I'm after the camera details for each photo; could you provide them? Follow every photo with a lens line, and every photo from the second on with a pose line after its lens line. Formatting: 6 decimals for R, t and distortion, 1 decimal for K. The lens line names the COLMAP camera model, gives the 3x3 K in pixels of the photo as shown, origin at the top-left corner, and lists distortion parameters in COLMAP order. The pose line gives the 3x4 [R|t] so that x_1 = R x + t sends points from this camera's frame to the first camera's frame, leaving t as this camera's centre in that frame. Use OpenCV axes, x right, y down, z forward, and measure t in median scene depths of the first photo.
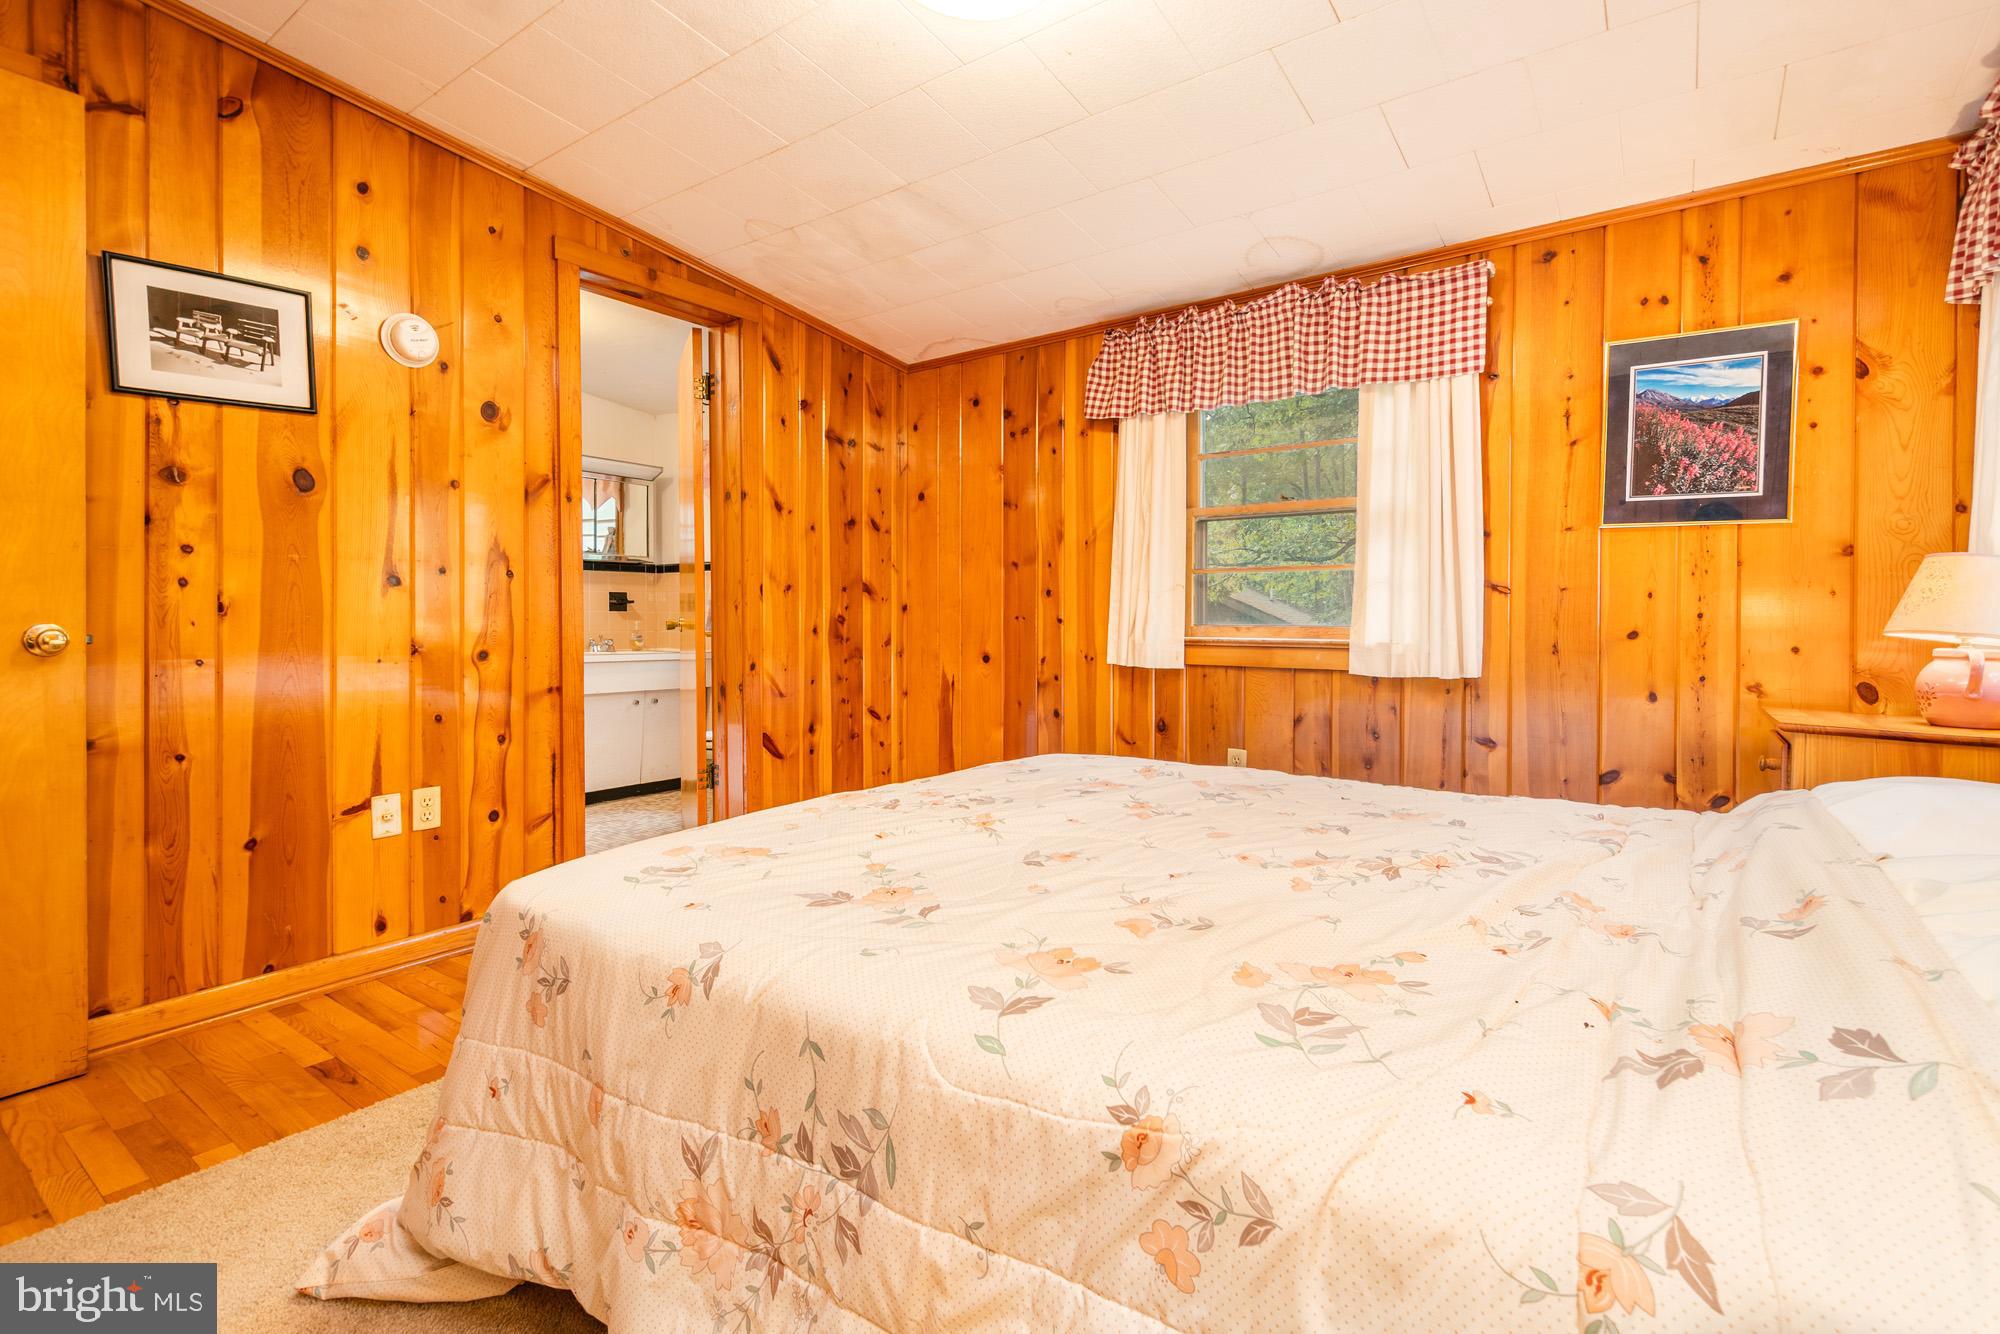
lens RADIAL K [[897.4, 0, 1002.1], [0, 897.4, 686.9], [0, 0, 1]] dist [0.013974, -0.004852]
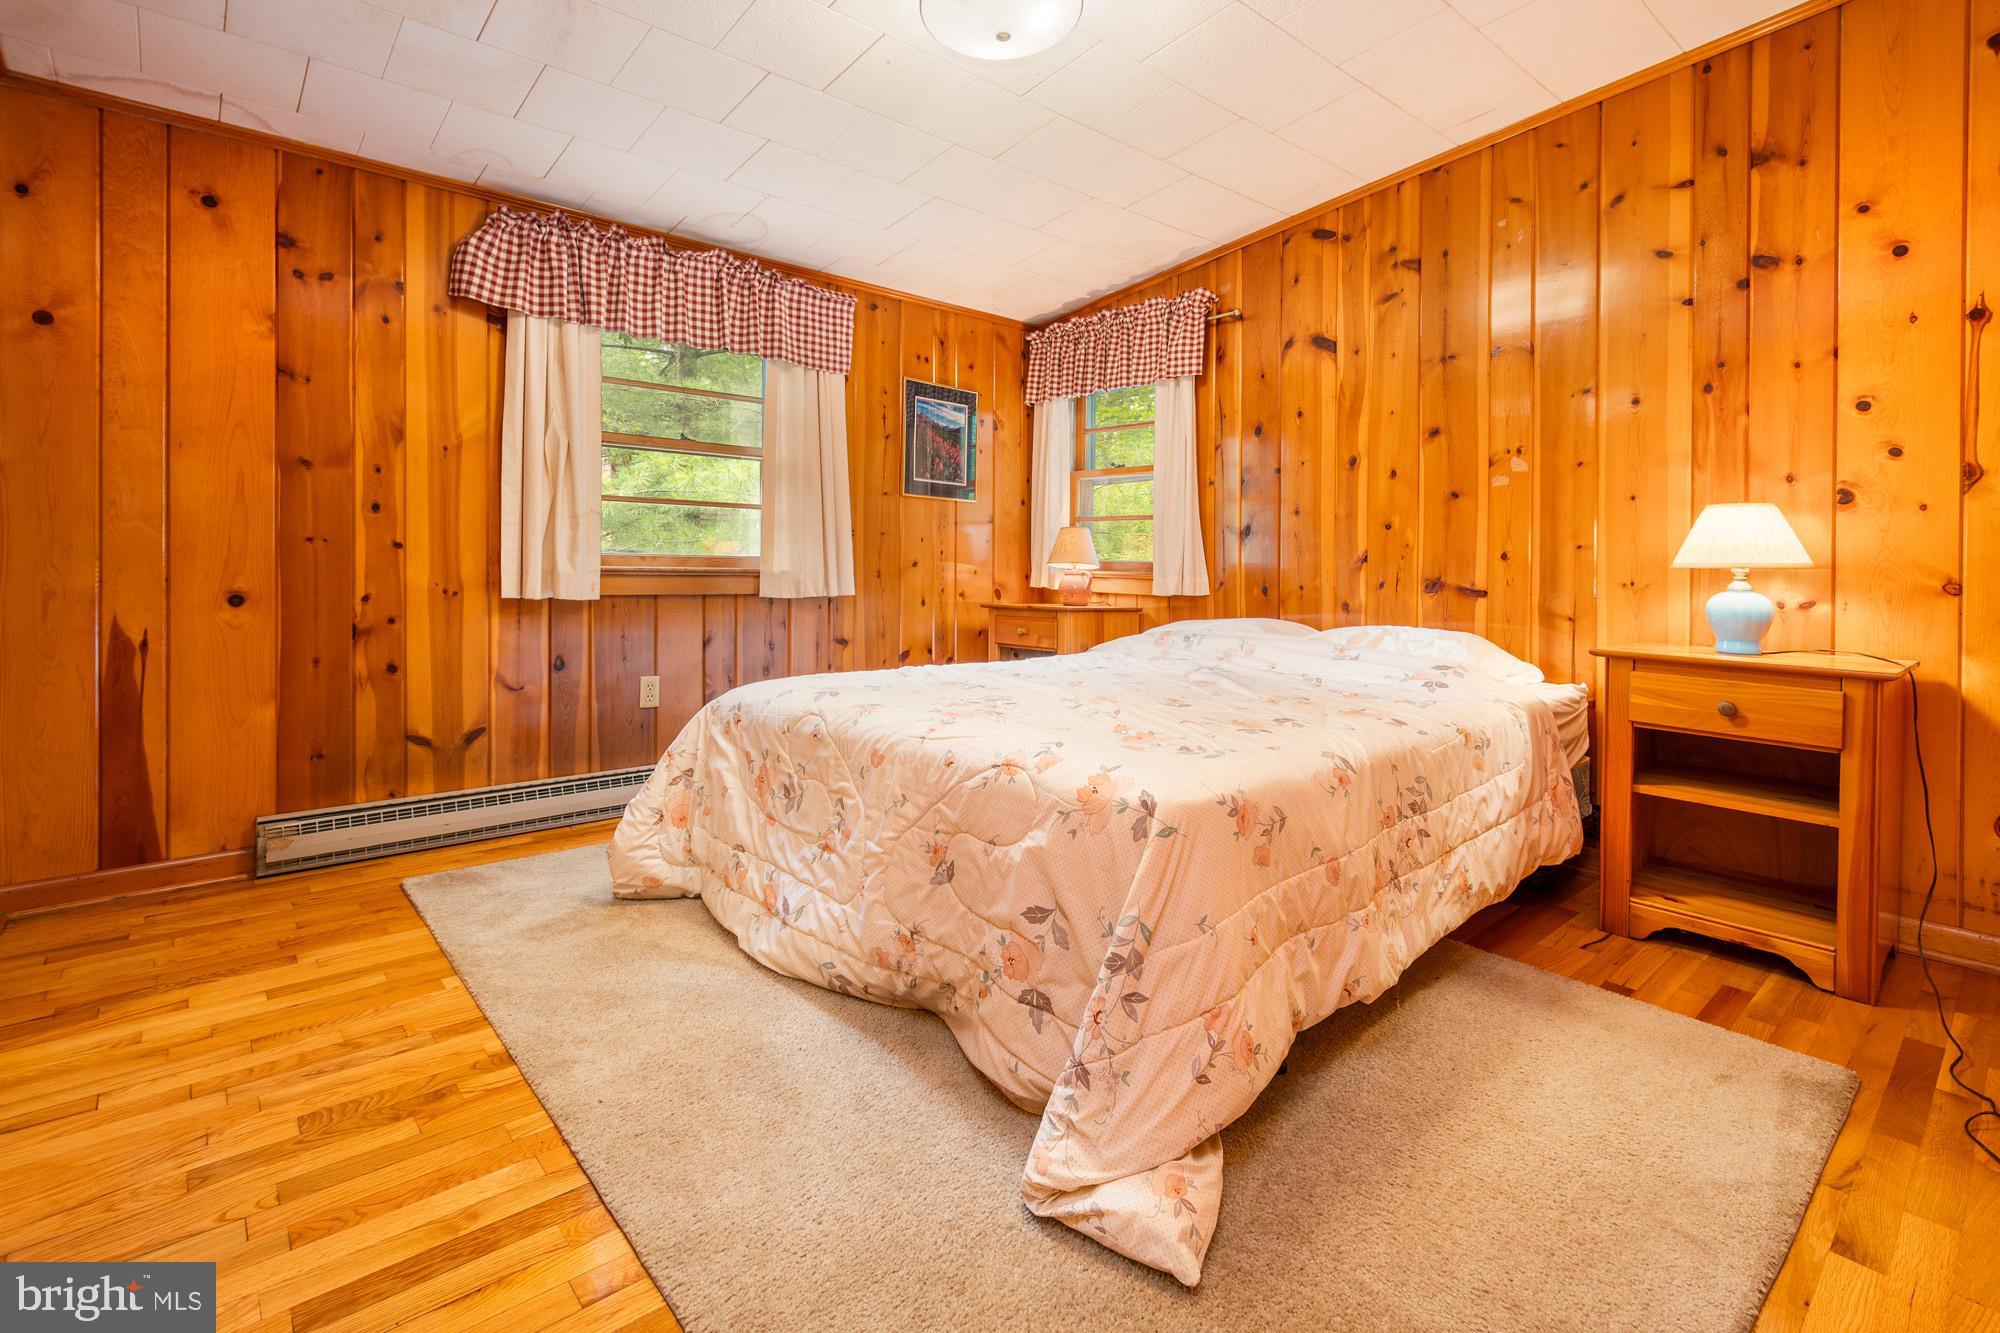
lens RADIAL K [[894.7, 0, 1020.7], [0, 894.7, 621.7], [0, 0, 1]] dist [0.023433, -0.010157]
pose [[0.239597, -0.065496, 0.968661, -0.674902], [0.054768, 0.997045, 0.053869, -0.025885], [-0.969326, 0.040145, 0.242476, 0.371295]]
